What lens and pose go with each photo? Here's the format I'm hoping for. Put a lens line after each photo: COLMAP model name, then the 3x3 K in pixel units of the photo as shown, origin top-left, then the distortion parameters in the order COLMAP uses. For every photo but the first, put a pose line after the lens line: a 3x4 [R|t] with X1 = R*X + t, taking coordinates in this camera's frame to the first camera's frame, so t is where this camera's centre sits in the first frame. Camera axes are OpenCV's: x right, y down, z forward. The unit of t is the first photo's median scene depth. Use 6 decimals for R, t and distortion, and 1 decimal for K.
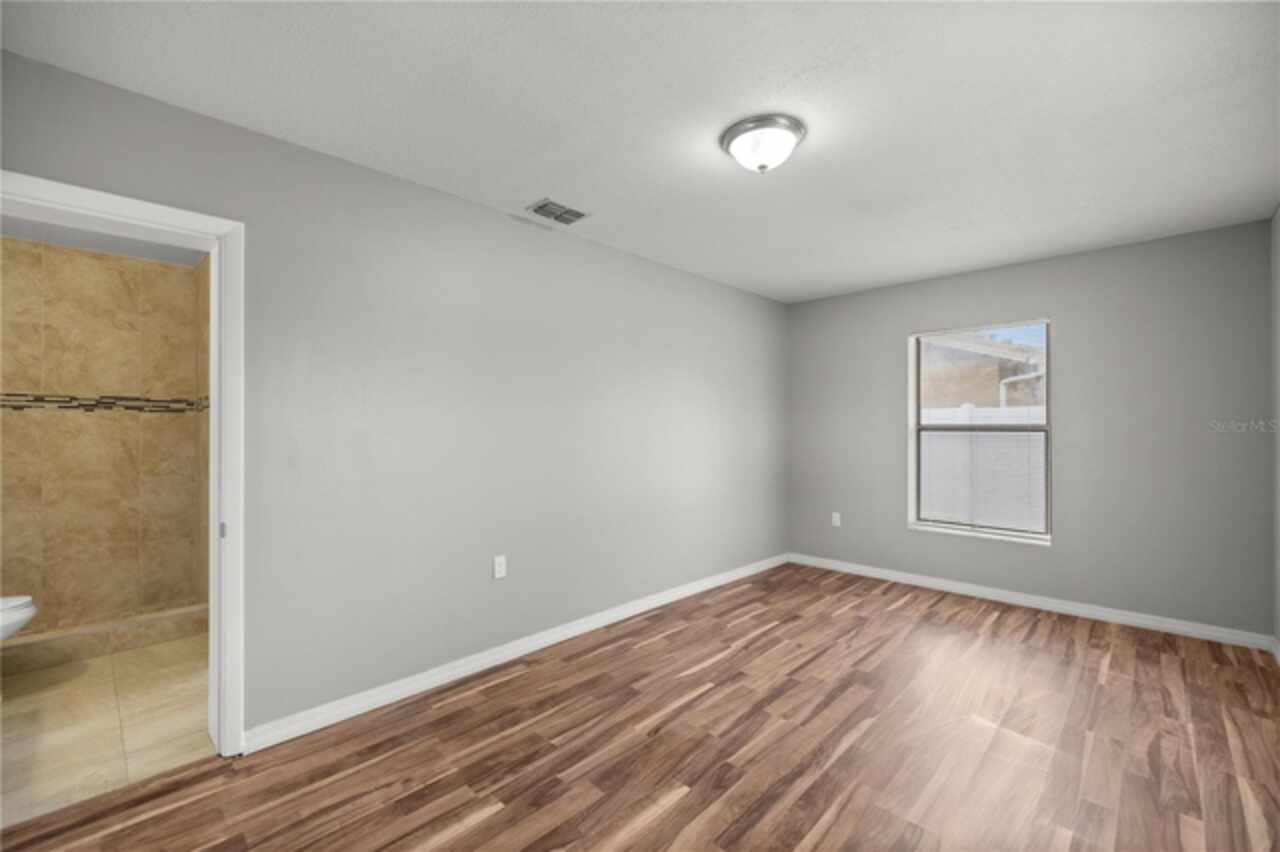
lens RADIAL K [[537.3, 0, 647.9], [0, 537.3, 430.9], [0, 0, 1]] dist [-0.000214, -0.000131]
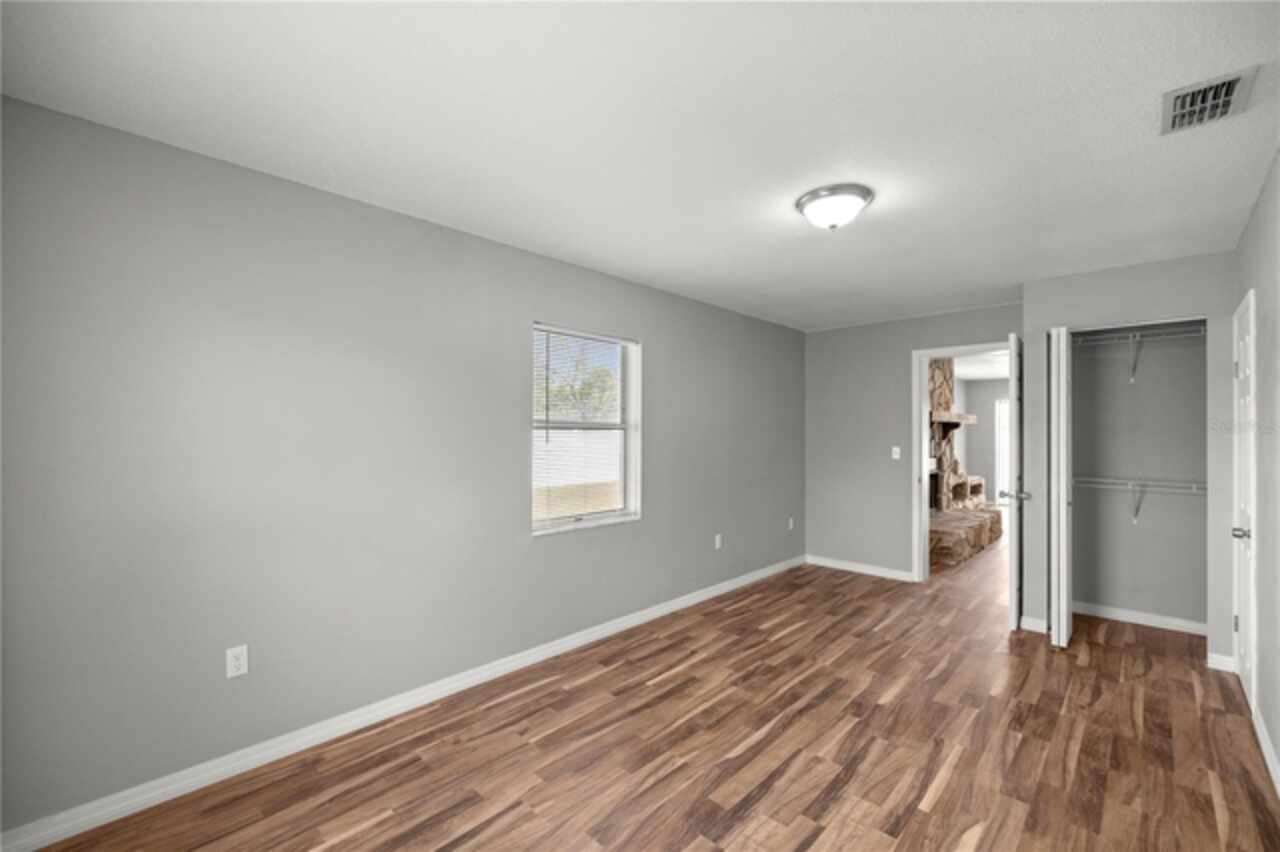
lens RADIAL K [[537.3, 0, 647.9], [0, 537.3, 430.9], [0, 0, 1]] dist [-0.000214, -0.000131]
pose [[-0.999979, -0.001123, -0.006314, 0.639337], [-0.001138, 0.999997, 0.002372, -0.064070], [0.006311, 0.002379, -0.999977, 2.209857]]
